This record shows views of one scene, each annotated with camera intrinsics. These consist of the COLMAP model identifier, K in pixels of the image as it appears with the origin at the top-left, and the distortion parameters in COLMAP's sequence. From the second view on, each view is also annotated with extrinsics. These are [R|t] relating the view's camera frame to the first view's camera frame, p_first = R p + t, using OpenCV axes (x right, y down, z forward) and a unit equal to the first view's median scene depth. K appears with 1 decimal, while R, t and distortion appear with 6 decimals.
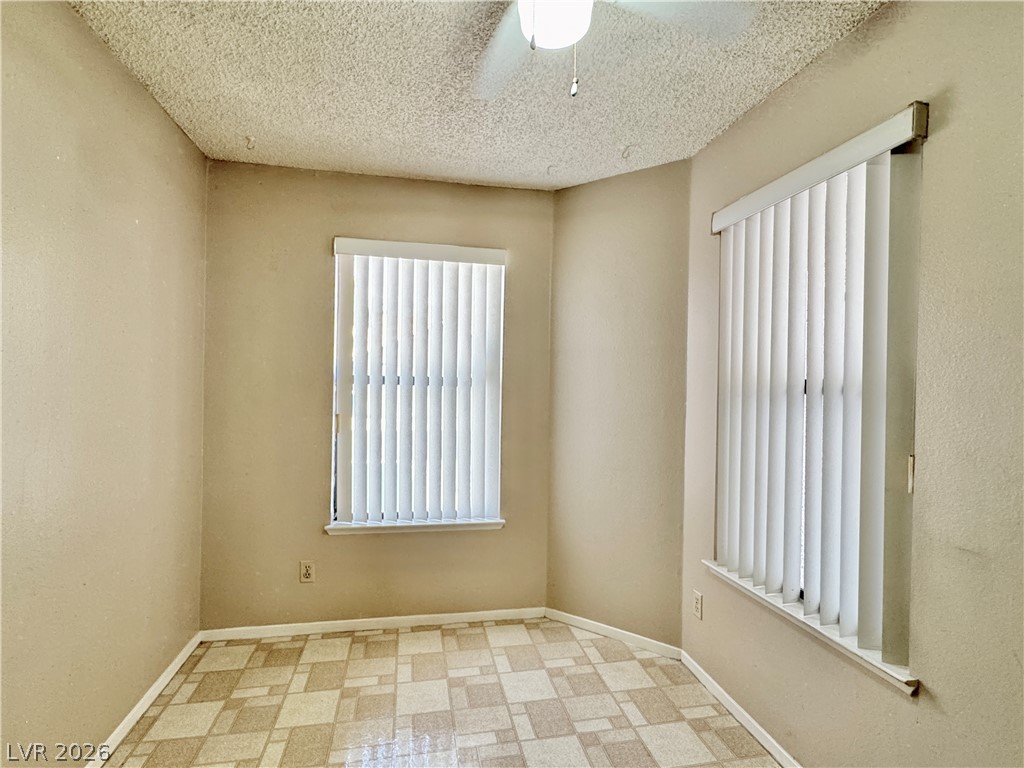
lens RADIAL K [[528.6, 0, 514.1], [0, 528.6, 385.4], [0, 0, 1]] dist [-0.004212, 0.004716]
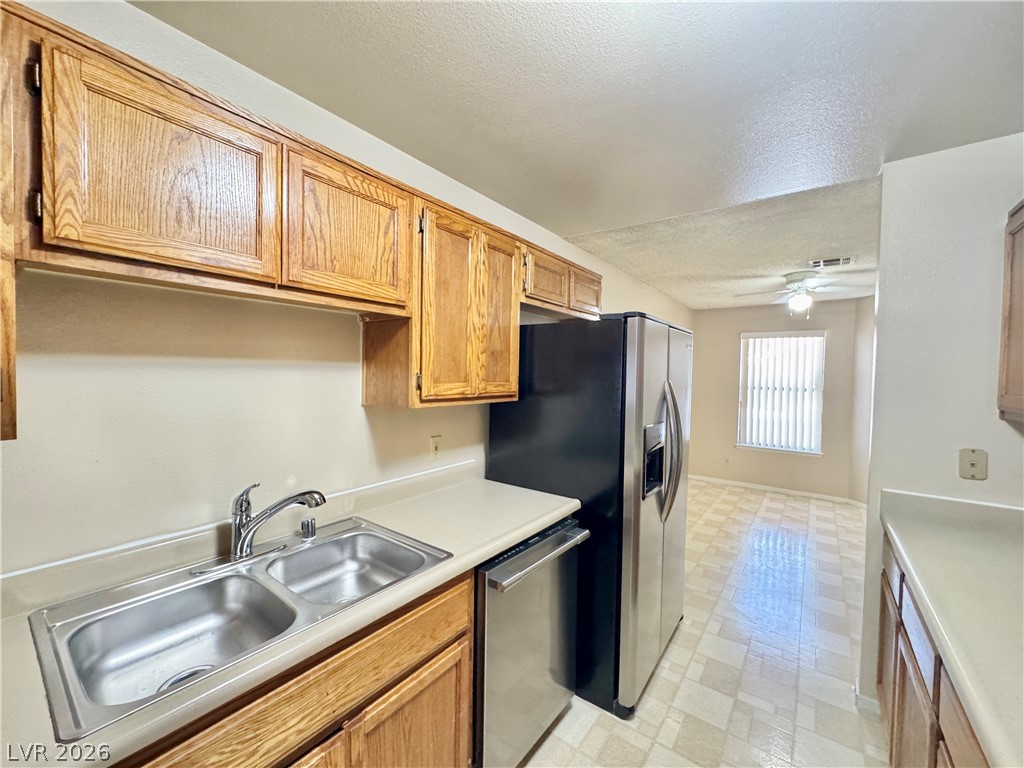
lens RADIAL K [[411.4, 0, 510.2], [0, 411.4, 384.4], [0, 0, 1]] dist [-0.003773, 0.000872]
pose [[0.667113, 0.014791, -0.744809, 0.433179], [-0.010004, 0.999891, 0.010896, -0.040289], [0.744889, 0.000182, 0.667188, -1.255048]]
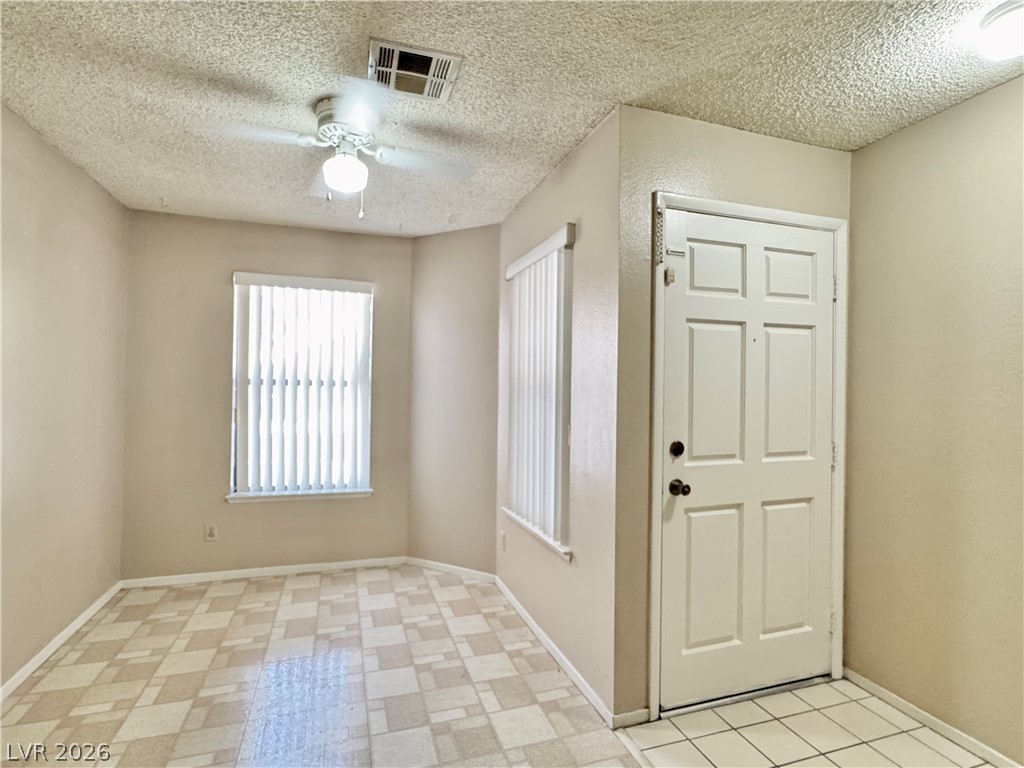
lens RADIAL K [[528.6, 0, 511.7], [0, 528.6, 384.5], [0, 0, 1]] dist [-0.004212, 0.004716]
pose [[0.992886, -0.002565, 0.119037, 0.192013], [0.003418, 0.999970, -0.006958, 0.007399], [-0.119016, 0.007315, 0.992865, -0.383553]]
